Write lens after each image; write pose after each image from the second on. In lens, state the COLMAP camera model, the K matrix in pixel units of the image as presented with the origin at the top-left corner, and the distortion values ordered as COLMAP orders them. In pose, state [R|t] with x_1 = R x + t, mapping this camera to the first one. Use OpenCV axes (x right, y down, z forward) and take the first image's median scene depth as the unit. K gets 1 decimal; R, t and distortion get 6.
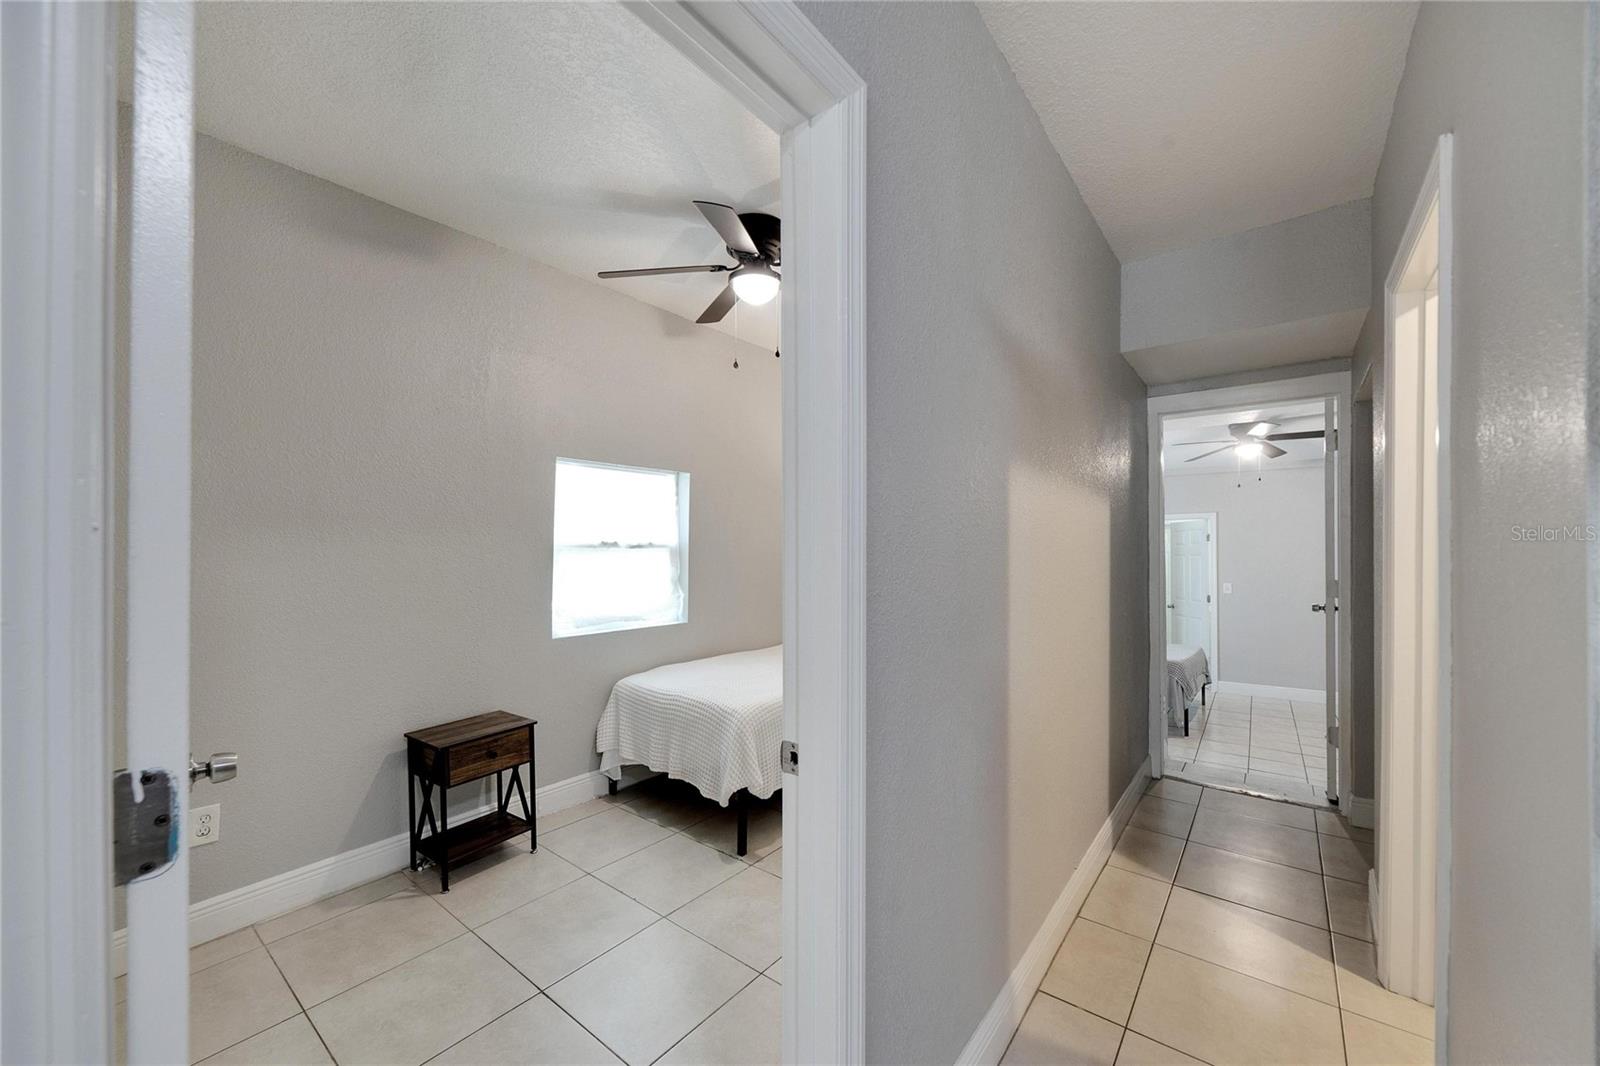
lens RADIAL K [[615.4, 0, 785.2], [0, 615.4, 549.9], [0, 0, 1]] dist [-0.004408, 0.001471]
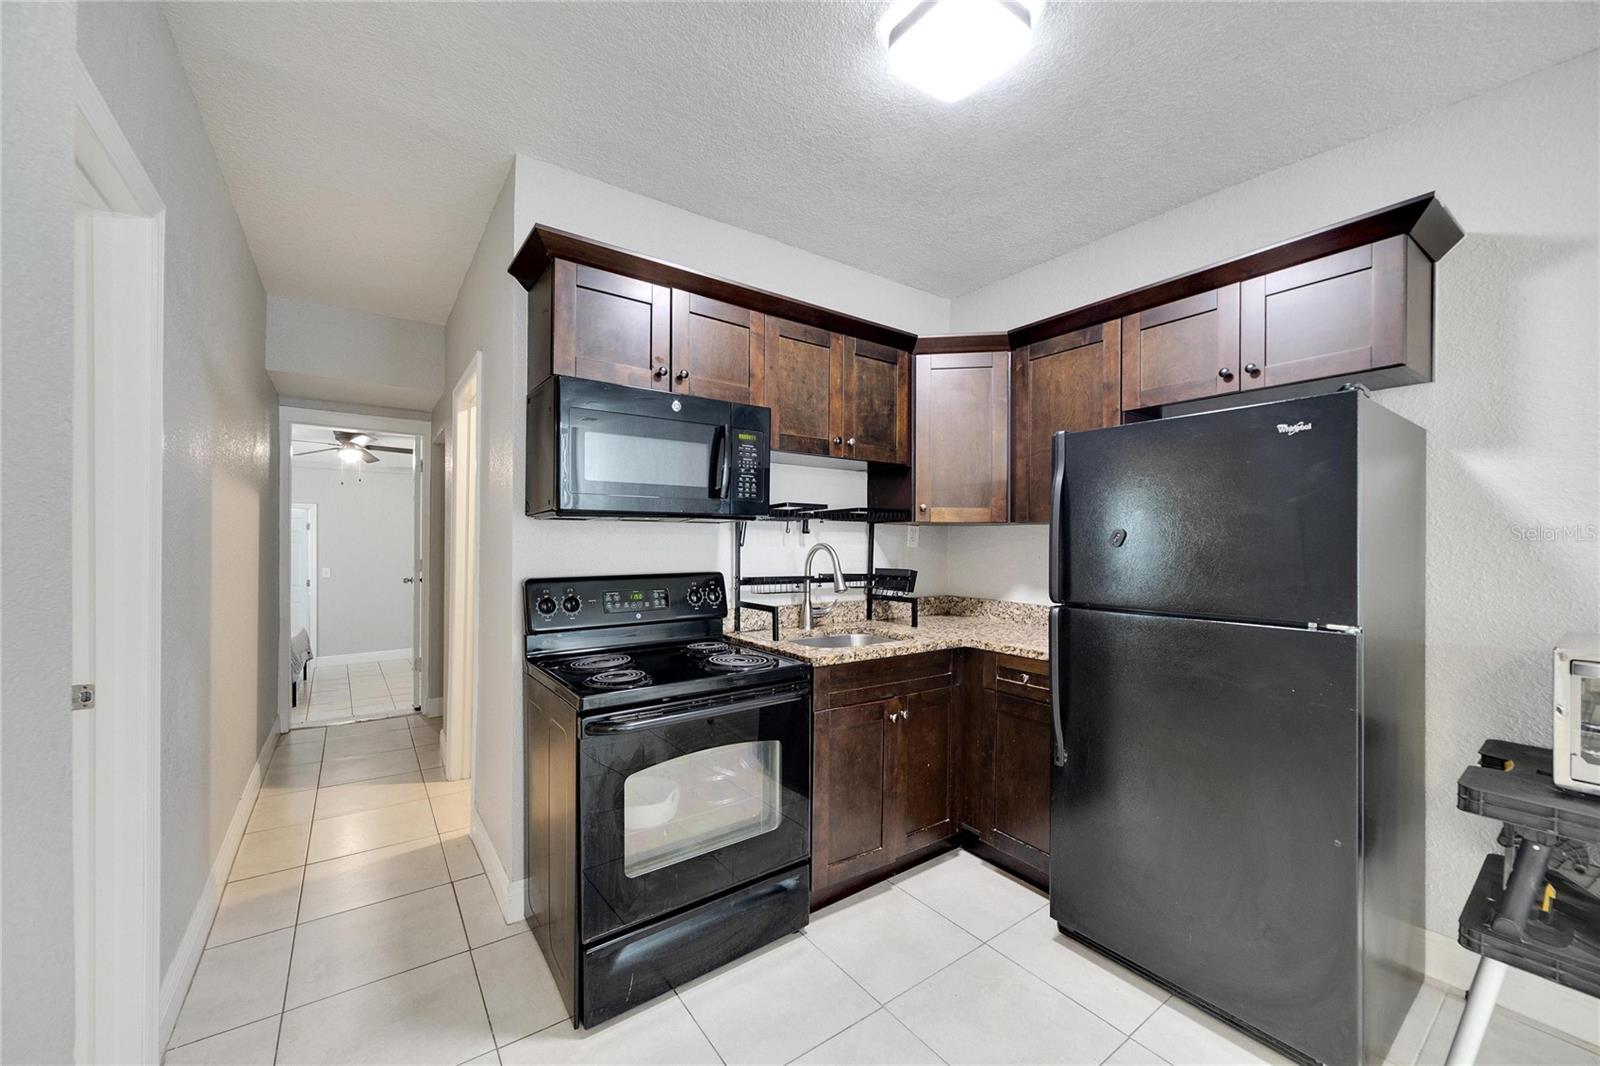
lens RADIAL K [[615.4, 0, 803.9], [0, 615.4, 543.7], [0, 0, 1]] dist [-0.004408, 0.001471]
pose [[0.257434, 0.002869, 0.966292, -0.305603], [-0.011060, 0.999939, -0.000022, 0.000249], [-0.966233, -0.010681, 0.257449, -0.283462]]
